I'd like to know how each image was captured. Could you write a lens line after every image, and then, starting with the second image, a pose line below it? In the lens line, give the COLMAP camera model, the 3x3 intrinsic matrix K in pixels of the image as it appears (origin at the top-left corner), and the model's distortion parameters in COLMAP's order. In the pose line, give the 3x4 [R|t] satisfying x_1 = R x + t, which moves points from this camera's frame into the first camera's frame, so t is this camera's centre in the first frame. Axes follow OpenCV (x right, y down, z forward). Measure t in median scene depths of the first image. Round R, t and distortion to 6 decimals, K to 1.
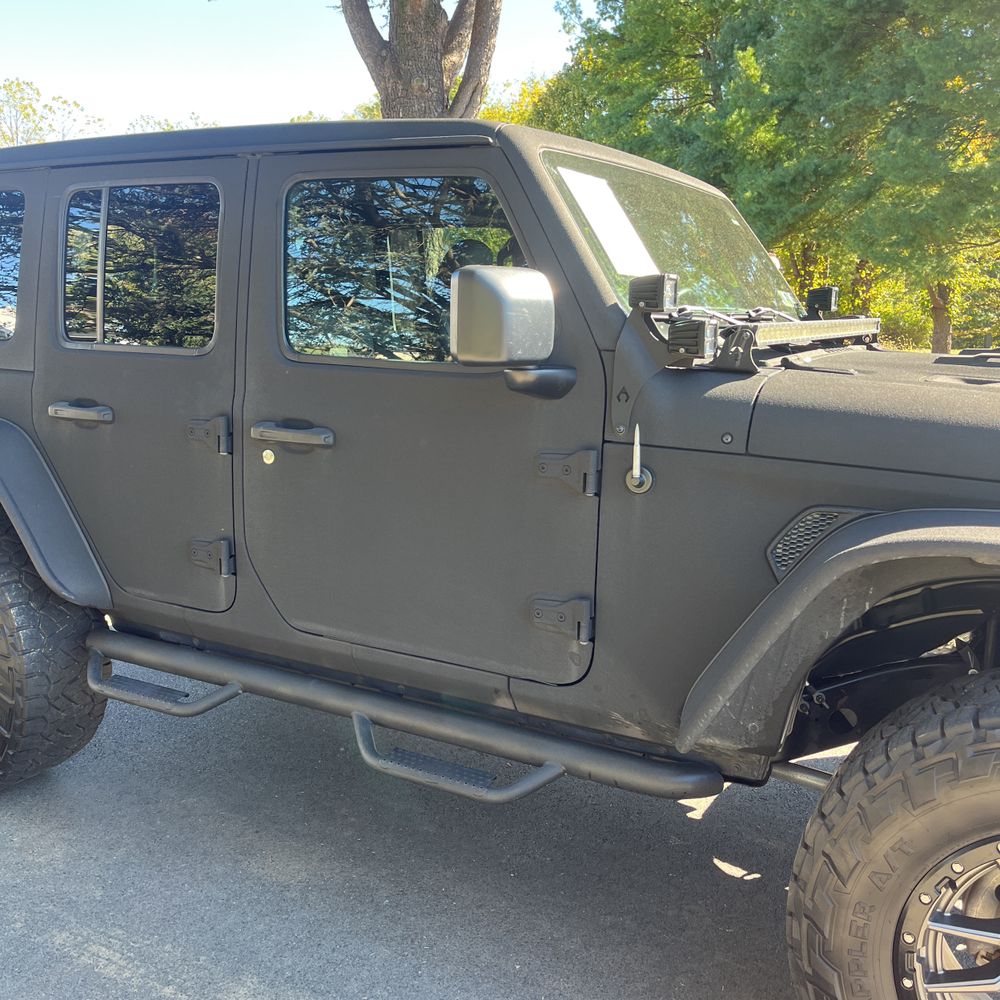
lens RADIAL K [[1026.3, 0, 492.0], [0, 1026.3, 482.3], [0, 0, 1]] dist [0.040602, -0.013278]
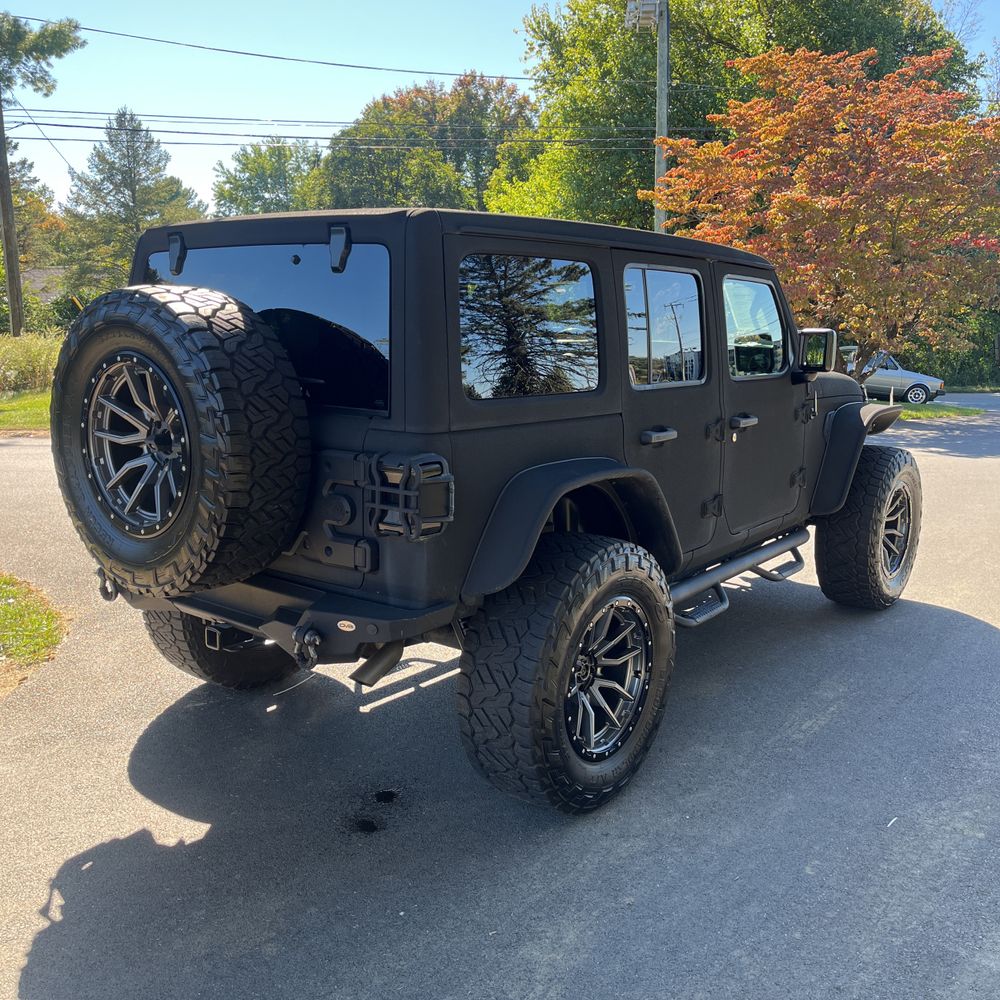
lens RADIAL K [[1017.1, 0, 500.0], [0, 1017.1, 500.0], [0, 0, 1]] dist [0.057095, -0.058019]
pose [[0.123445, -0.188781, 0.974229, -1.871295], [0.162088, 0.972390, 0.167886, -0.262587], [-0.979024, 0.137186, 0.150636, 1.093574]]
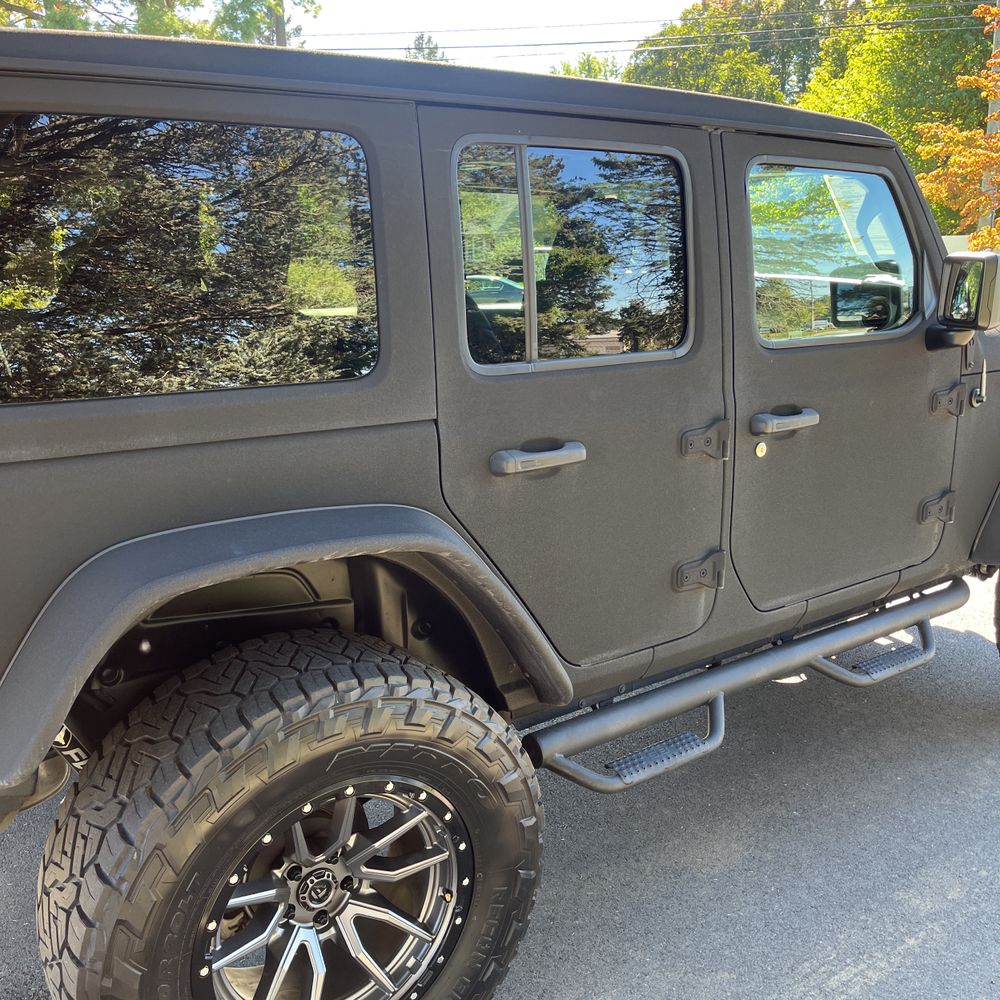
lens RADIAL K [[1017.1, 0, 500.0], [0, 1017.1, 500.0], [0, 0, 1]] dist [0.057095, -0.058019]
pose [[0.417329, -0.241807, 0.875994, -1.137136], [0.165992, 0.968016, 0.188129, -0.194405], [-0.893467, 0.066897, 0.444119, 0.759766]]
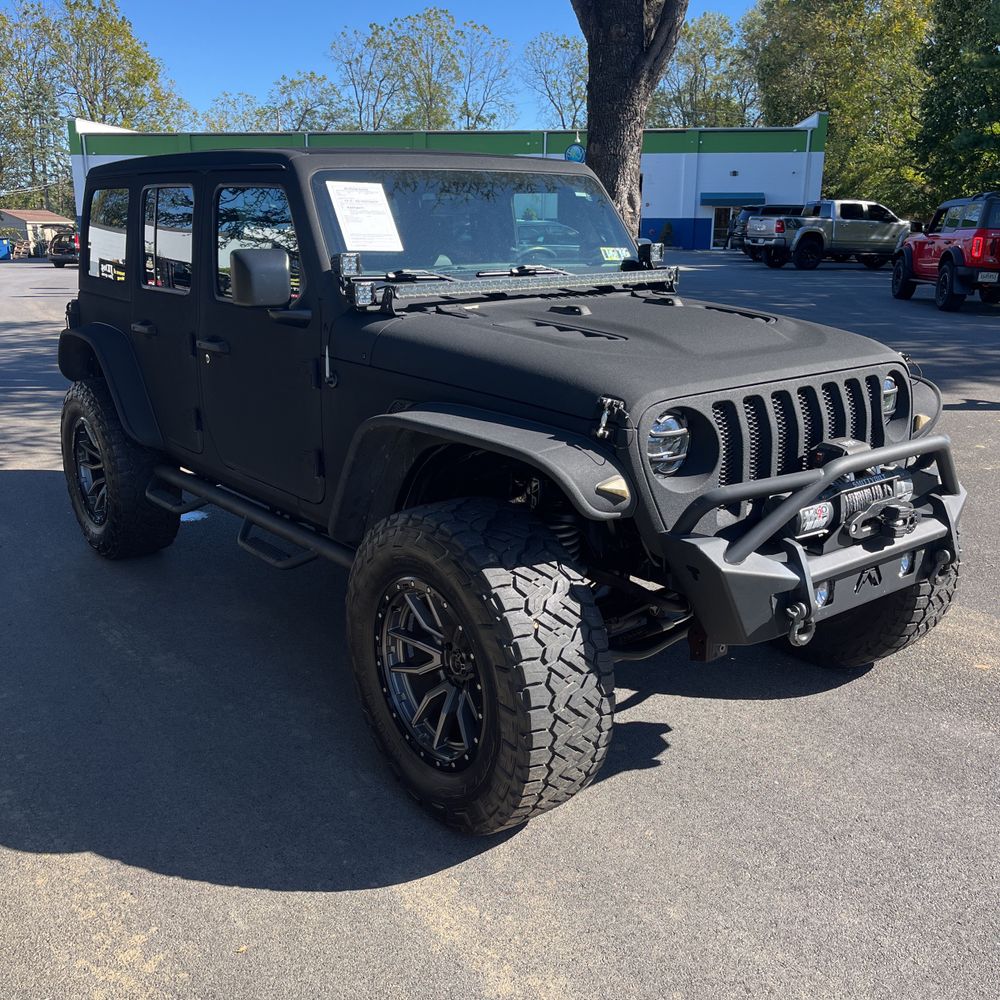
lens RADIAL K [[1017.1, 0, 500.0], [0, 1017.1, 500.0], [0, 0, 1]] dist [0.057095, -0.058019]
pose [[0.931395, 0.084706, -0.354017, 0.780665], [-0.048522, 0.992760, 0.109880, -0.002919], [0.360762, -0.085164, 0.928762, -0.353079]]
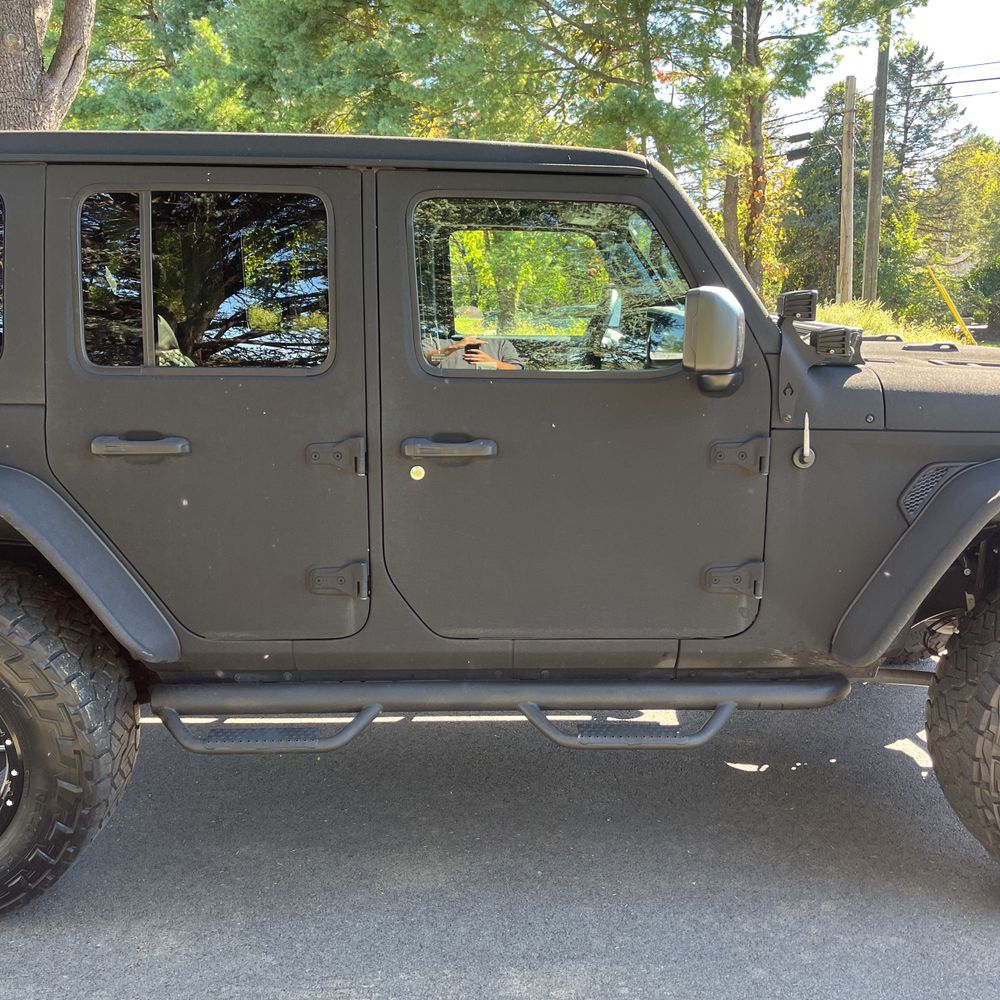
lens RADIAL K [[1025.2, 0, 513.0], [0, 1025.2, 476.8], [0, 0, 1]] dist [0.036274, -0.022869]
pose [[0.857246, -0.108738, 0.503294, -0.614538], [0.097498, 0.994043, 0.048700, -0.057911], [-0.505591, 0.007323, 0.862742, 0.086027]]
